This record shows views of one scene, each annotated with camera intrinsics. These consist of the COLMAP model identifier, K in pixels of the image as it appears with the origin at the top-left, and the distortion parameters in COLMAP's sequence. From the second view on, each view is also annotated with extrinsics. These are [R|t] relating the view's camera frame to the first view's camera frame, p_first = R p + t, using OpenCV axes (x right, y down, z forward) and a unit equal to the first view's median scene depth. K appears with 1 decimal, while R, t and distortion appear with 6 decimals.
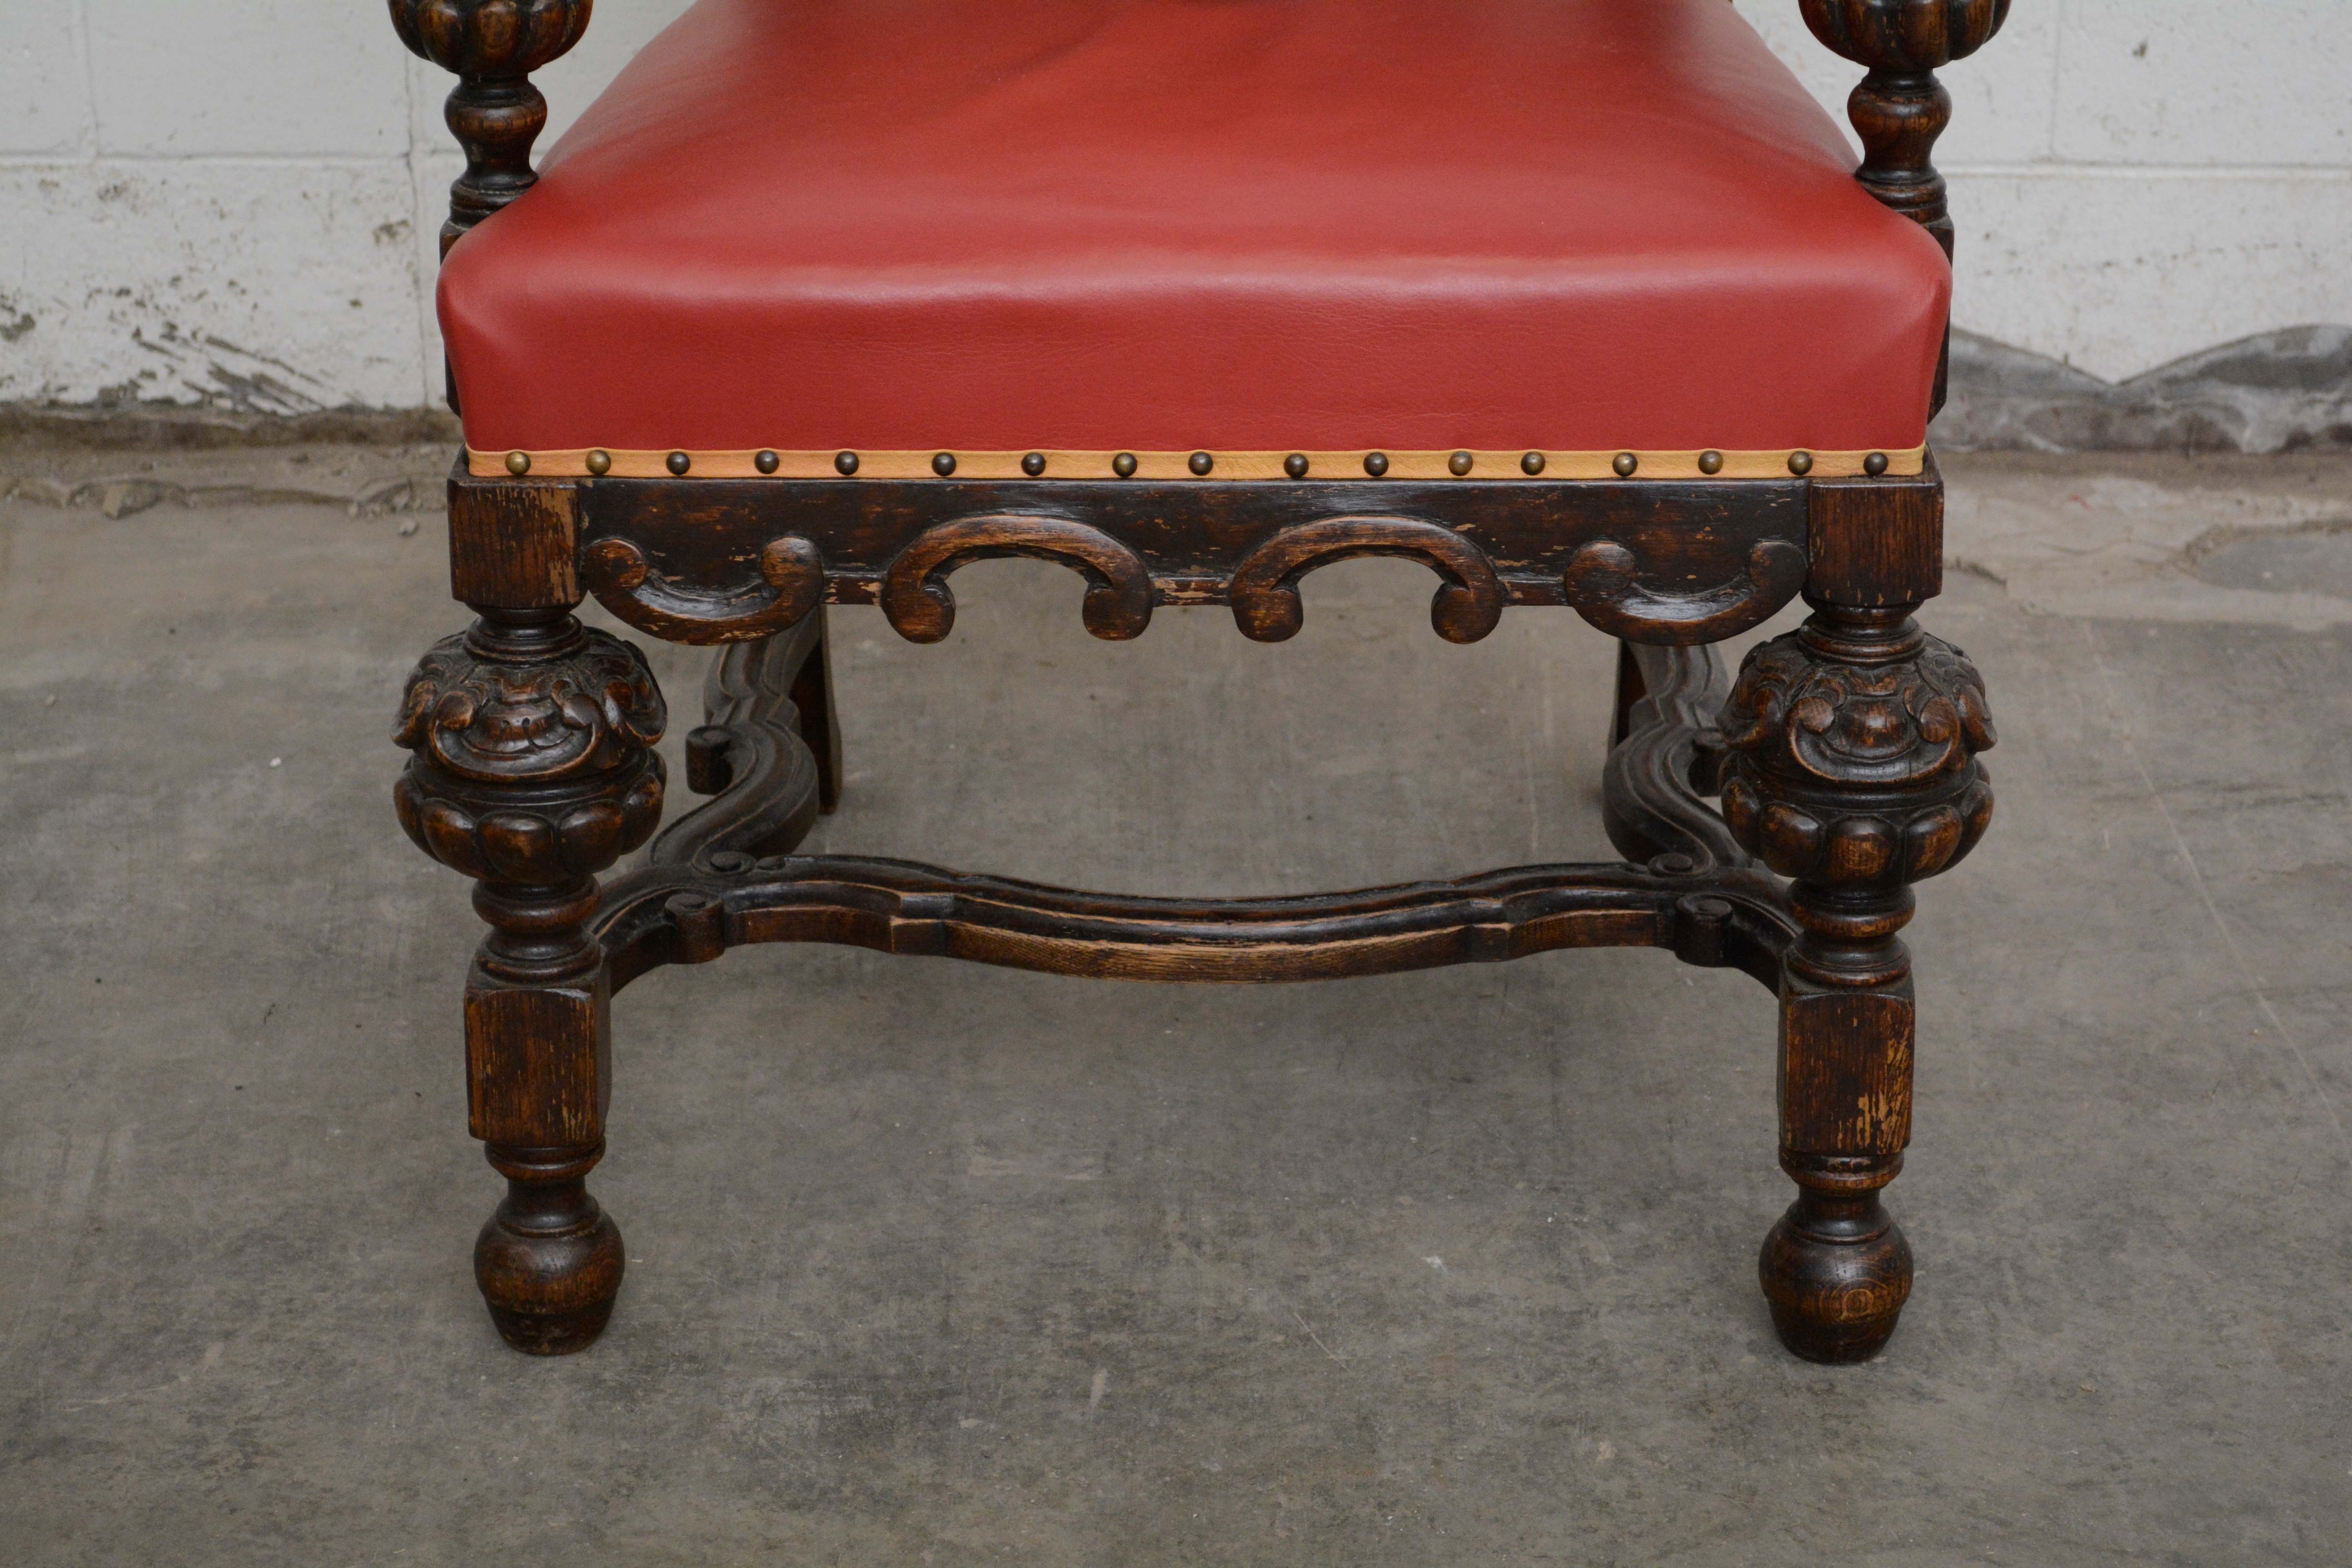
lens RADIAL K [[5328.9, 0, 1176.0], [0, 5328.9, 784.0], [0, 0, 1]] dist [0.010290, 0.093374]
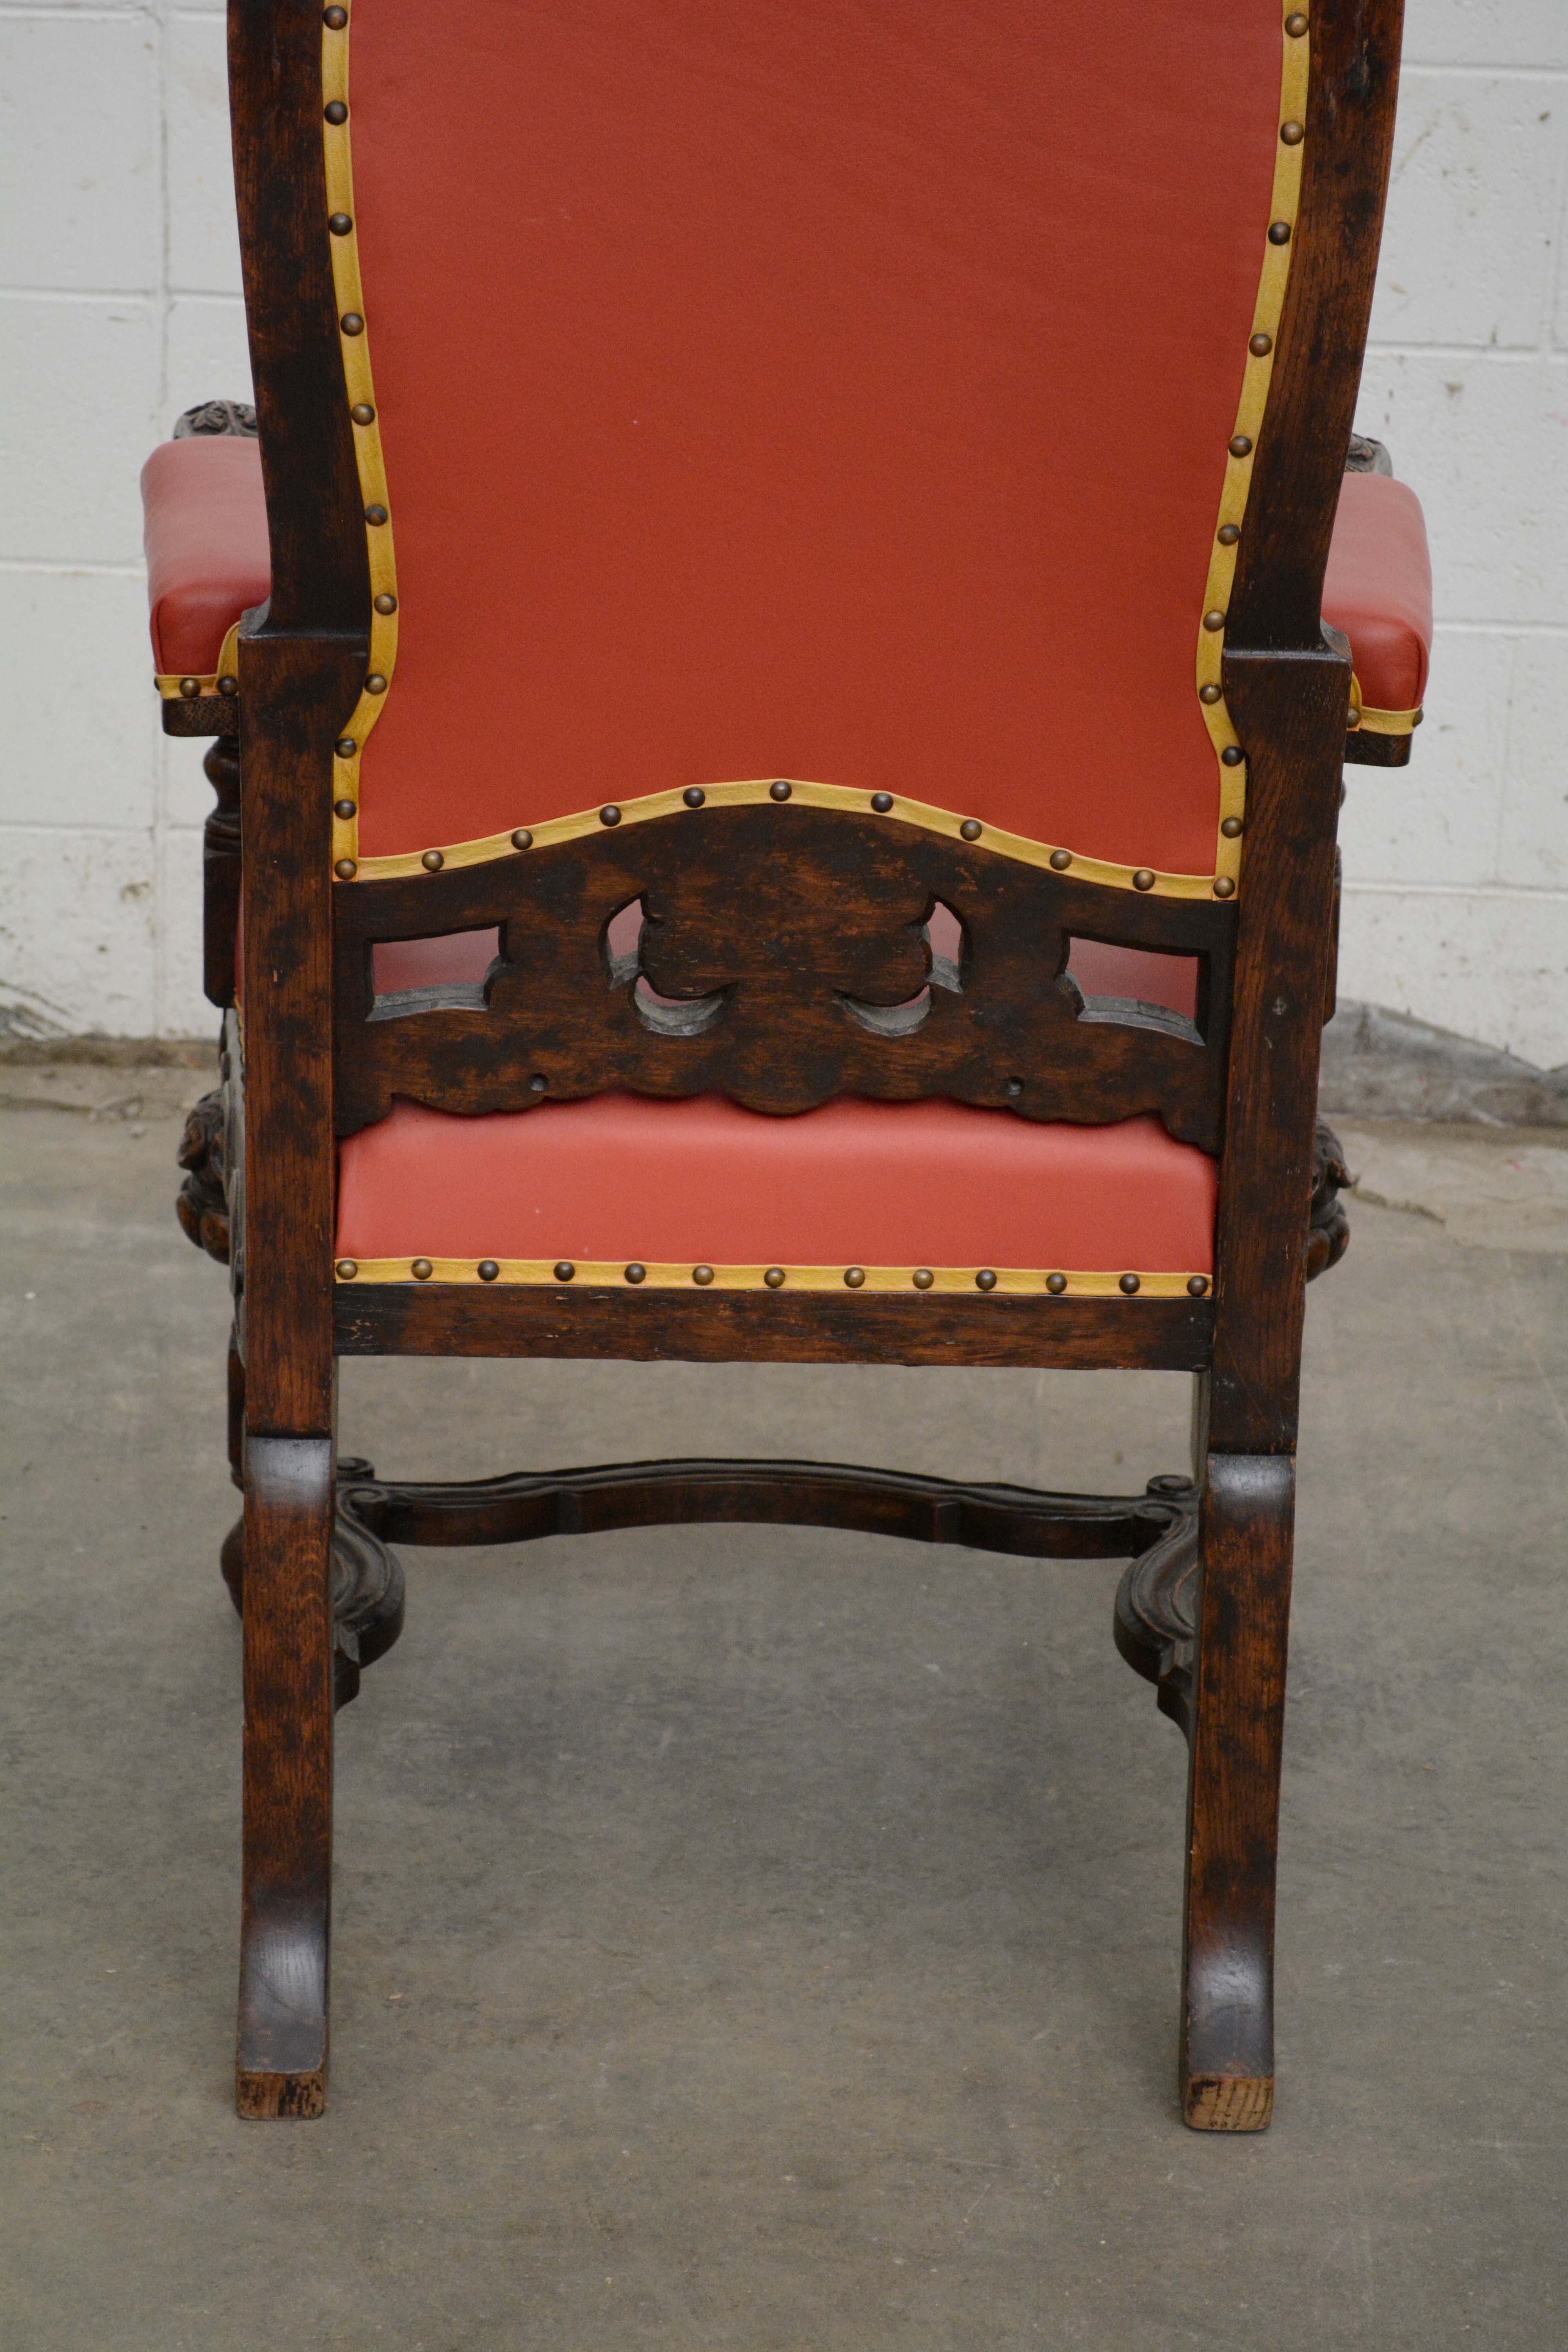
lens RADIAL K [[5328.9, 0, 784.0], [0, 5328.9, 1176.0], [0, 0, 1]] dist [0.010290, 0.093374]
pose [[0.999257, 0.037907, -0.007013, 0.016152], [-0.038361, 0.995746, -0.083776, 0.075943], [0.003807, 0.083982, 0.996460, -0.275325]]
